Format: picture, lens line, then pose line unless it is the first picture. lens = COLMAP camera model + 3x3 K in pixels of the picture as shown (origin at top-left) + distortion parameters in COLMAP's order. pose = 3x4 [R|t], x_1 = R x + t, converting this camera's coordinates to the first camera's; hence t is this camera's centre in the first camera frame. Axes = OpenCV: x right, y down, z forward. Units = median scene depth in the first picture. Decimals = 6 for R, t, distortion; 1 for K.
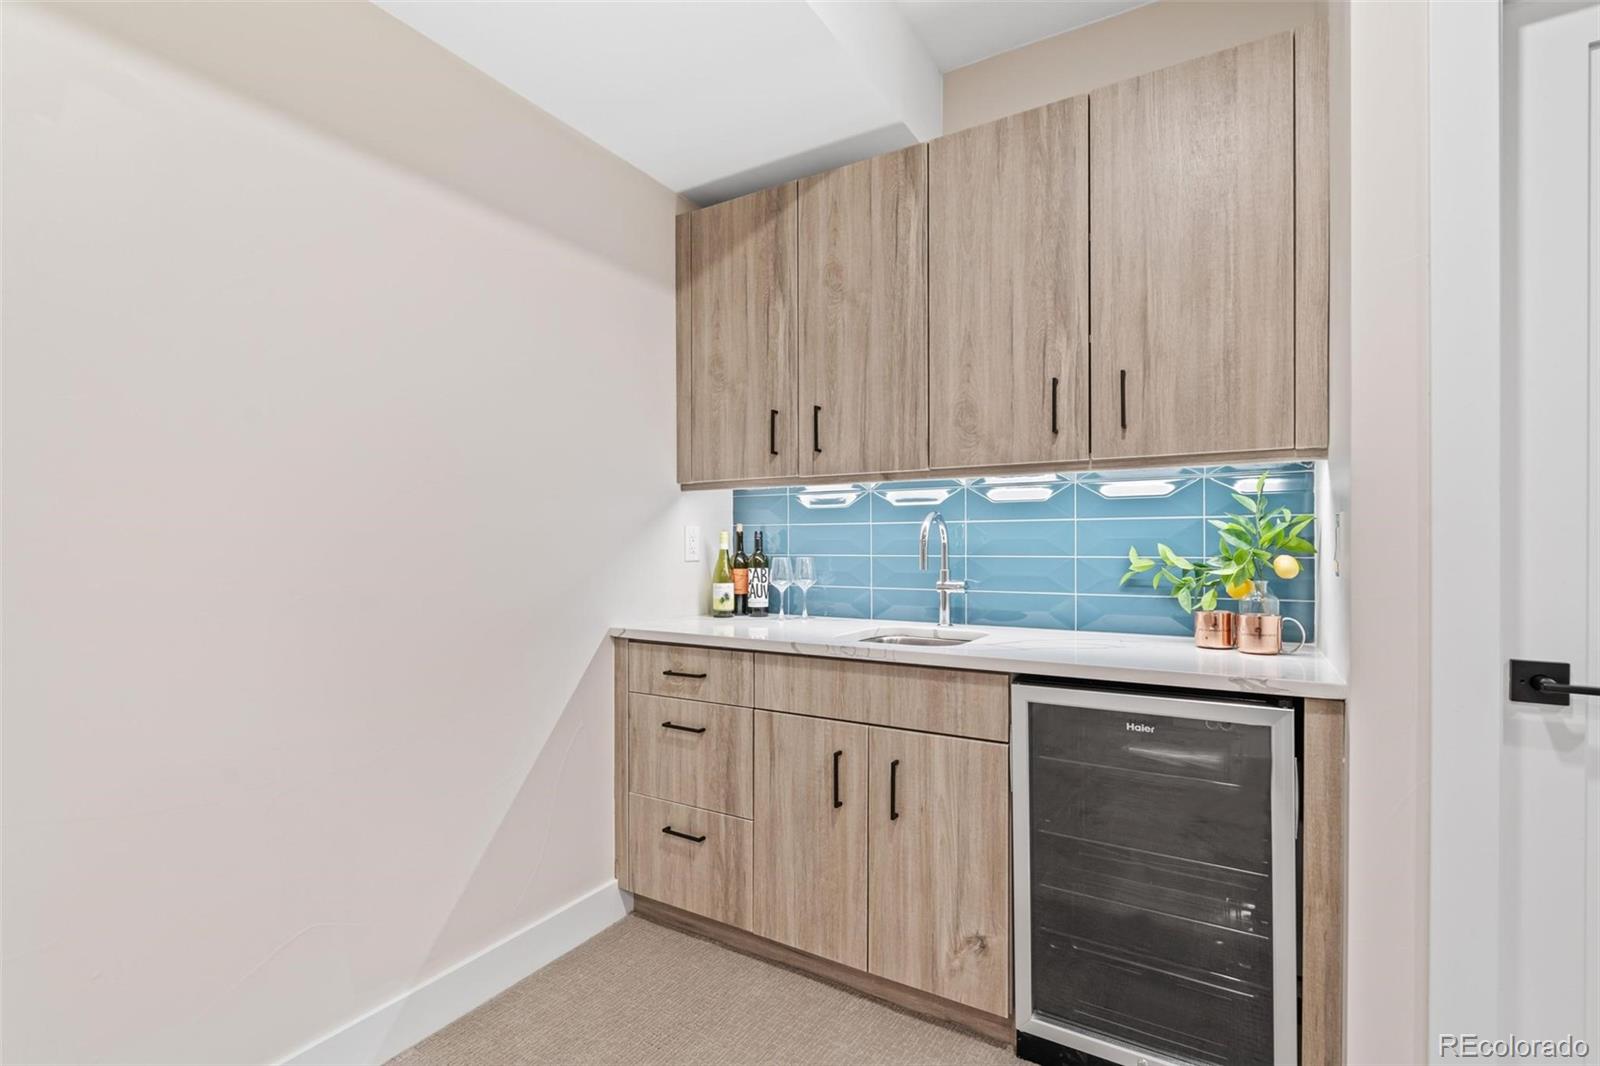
lens RADIAL K [[725.7, 0, 796.1], [0, 725.7, 539.9], [0, 0, 1]] dist [-0.001665, 0.000111]
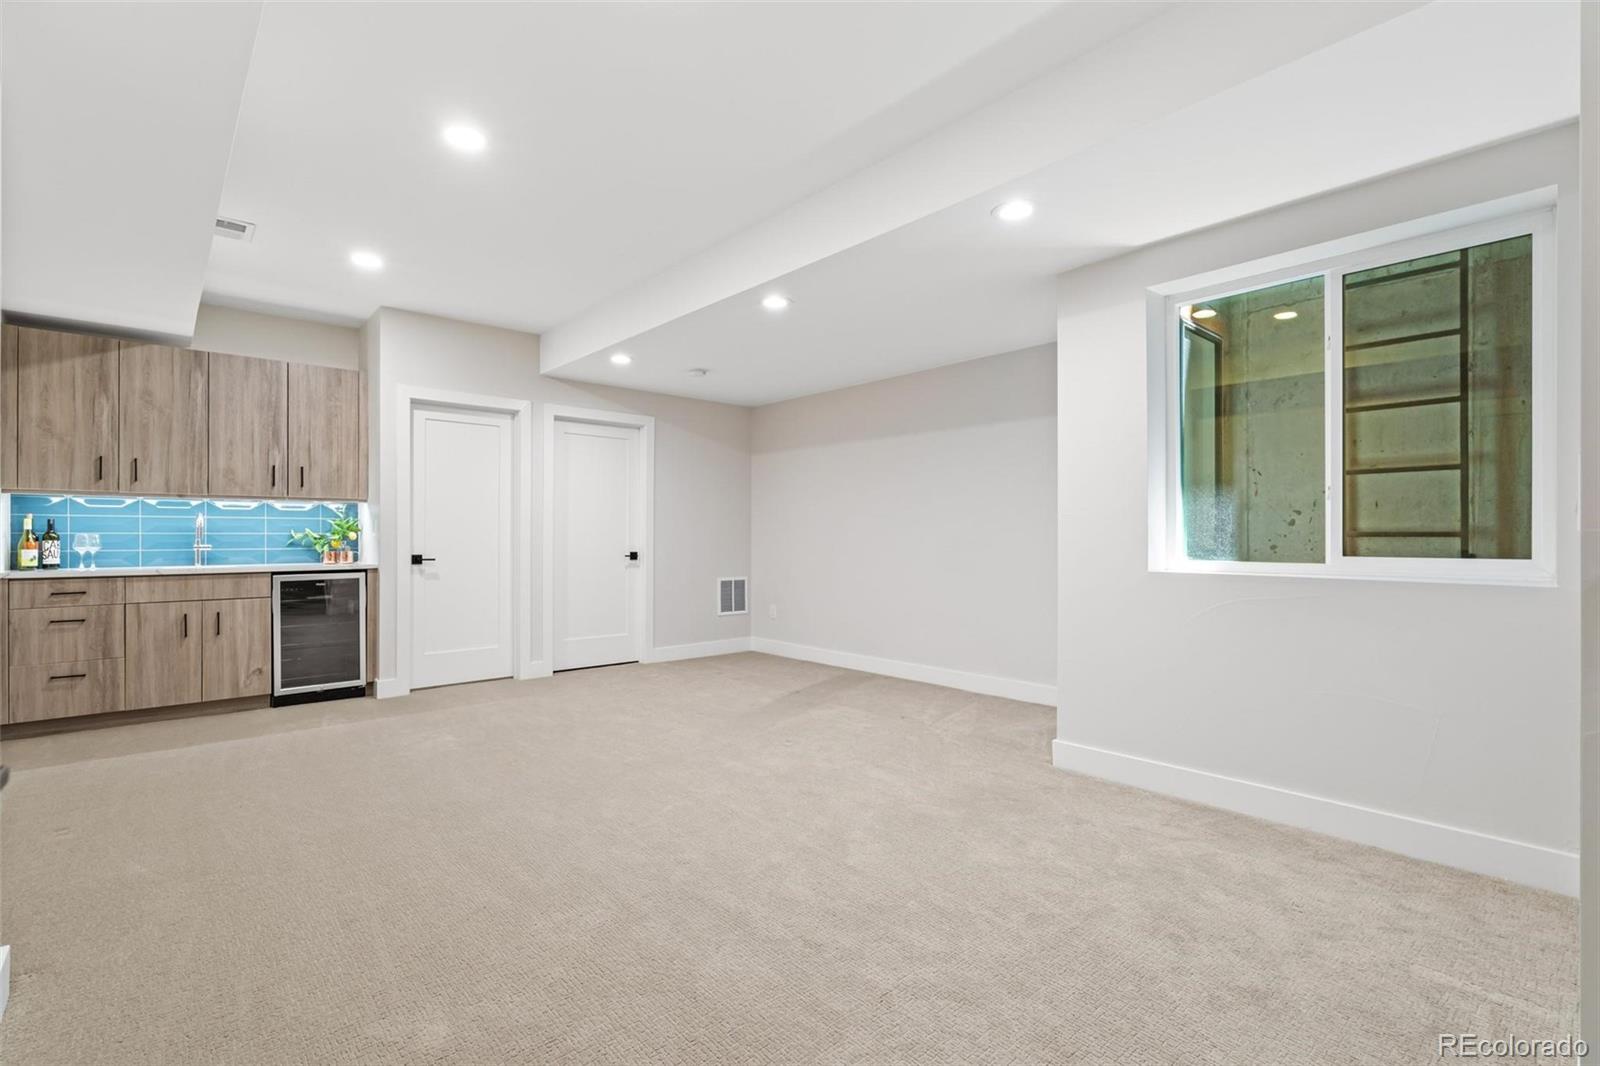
lens RADIAL K [[735.4, 0, 795.5], [0, 735.4, 547.8], [0, 0, 1]] dist [-0.014049, 0.006436]
pose [[0.300816, -0.013895, 0.953581, -1.502010], [-0.006546, 0.999840, 0.016635, 0.020632], [-0.953660, -0.011247, 0.300677, -1.504264]]
